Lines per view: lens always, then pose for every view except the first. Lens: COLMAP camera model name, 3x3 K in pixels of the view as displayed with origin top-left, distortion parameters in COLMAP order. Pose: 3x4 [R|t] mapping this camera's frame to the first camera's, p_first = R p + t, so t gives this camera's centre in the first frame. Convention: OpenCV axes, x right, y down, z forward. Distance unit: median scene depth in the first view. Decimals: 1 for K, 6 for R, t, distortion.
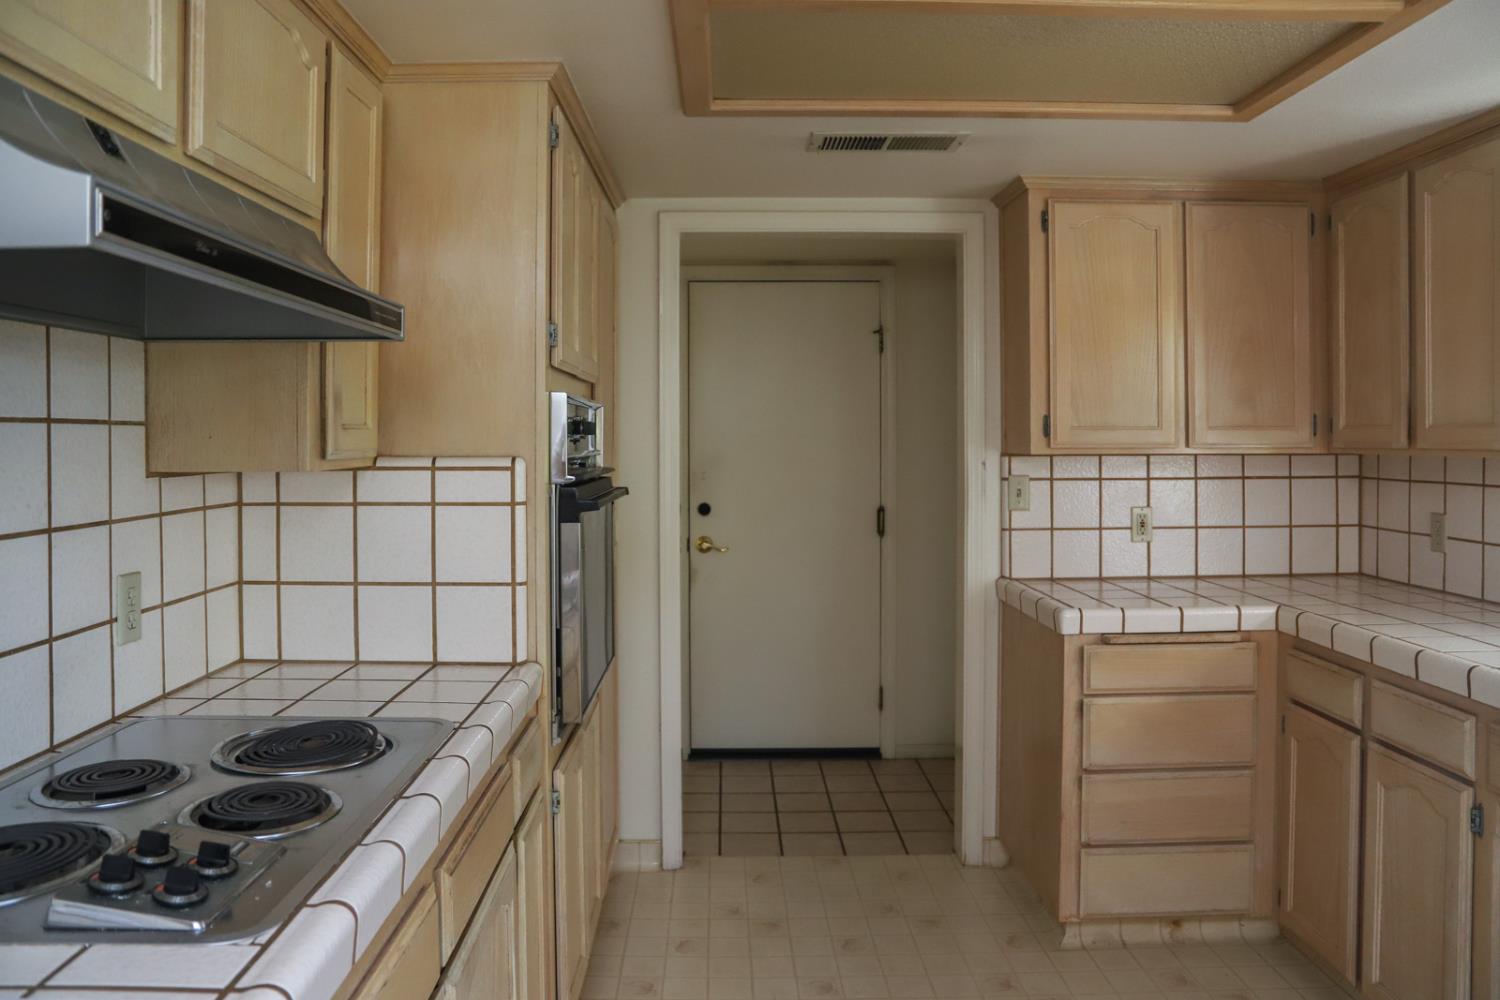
lens RADIAL K [[1060.4, 0, 721.4], [0, 1060.4, 453.9], [0, 0, 1]] dist [-0.125424, 0.093845]
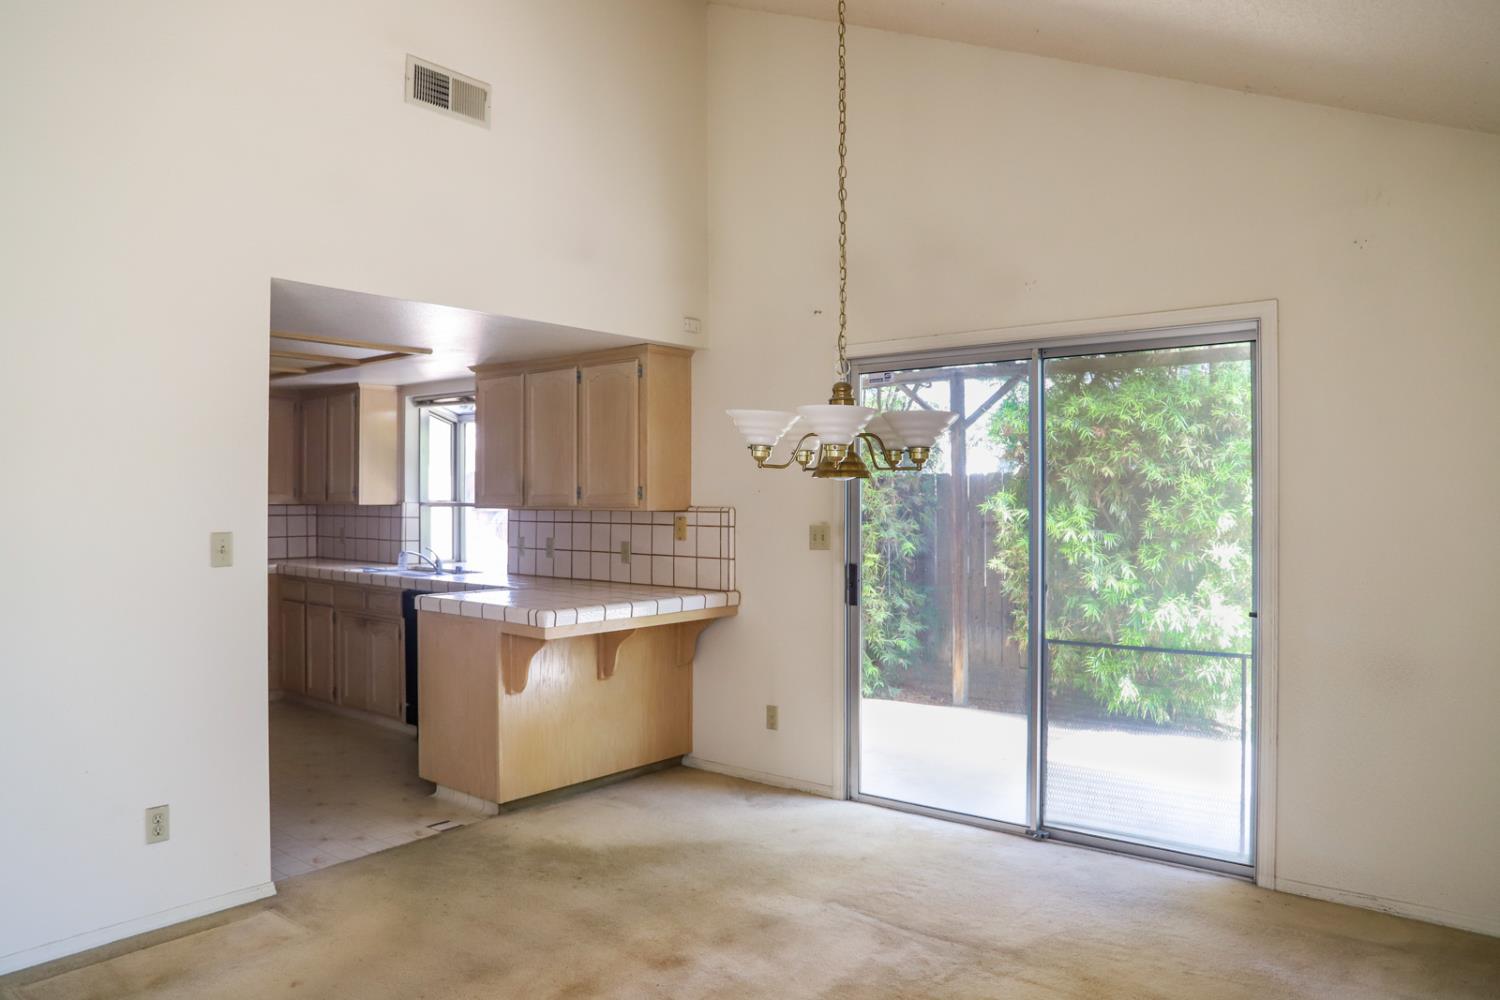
lens RADIAL K [[1060.4, 0, 749.4], [0, 1060.4, 508.1], [0, 0, 1]] dist [-0.125424, 0.093845]
pose [[0.639824, 0.000405, 0.768522, -0.676635], [0.007033, 0.999955, -0.006382, 0.035147], [-0.768489, 0.009489, 0.639792, -1.523637]]
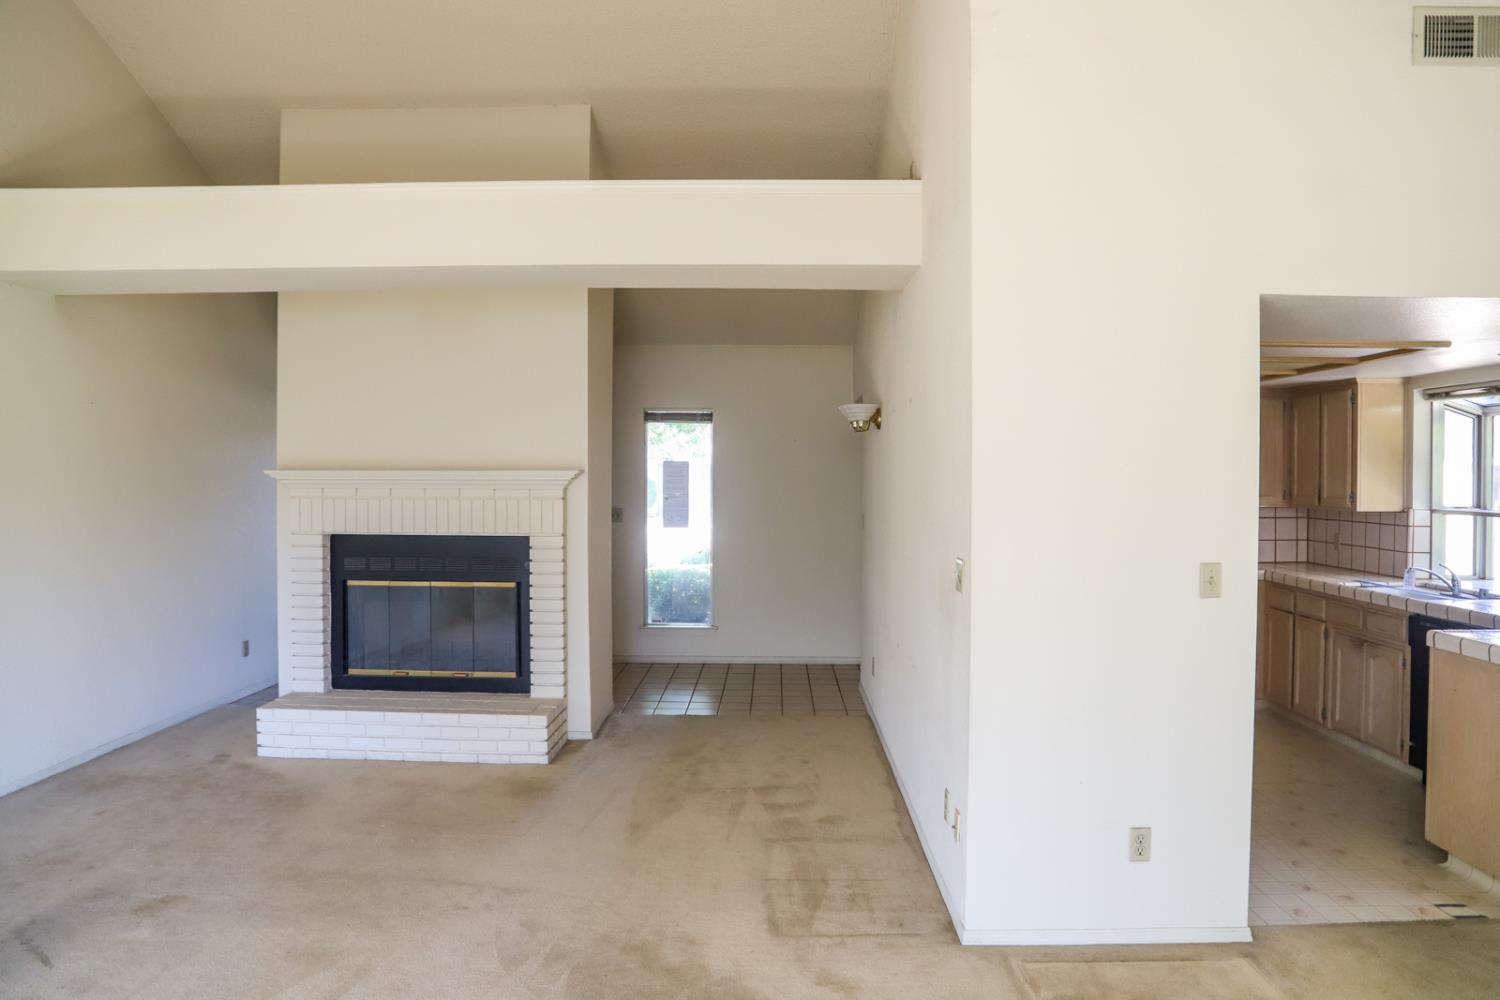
lens RADIAL K [[1060.4, 0, 746.8], [0, 1060.4, 493.9], [0, 0, 1]] dist [-0.125424, 0.093845]
pose [[0.999891, 0.005730, -0.013574, -0.659217], [-0.005716, 0.999983, 0.001111, -0.029116], [0.013580, -0.001034, 0.999907, -1.469803]]
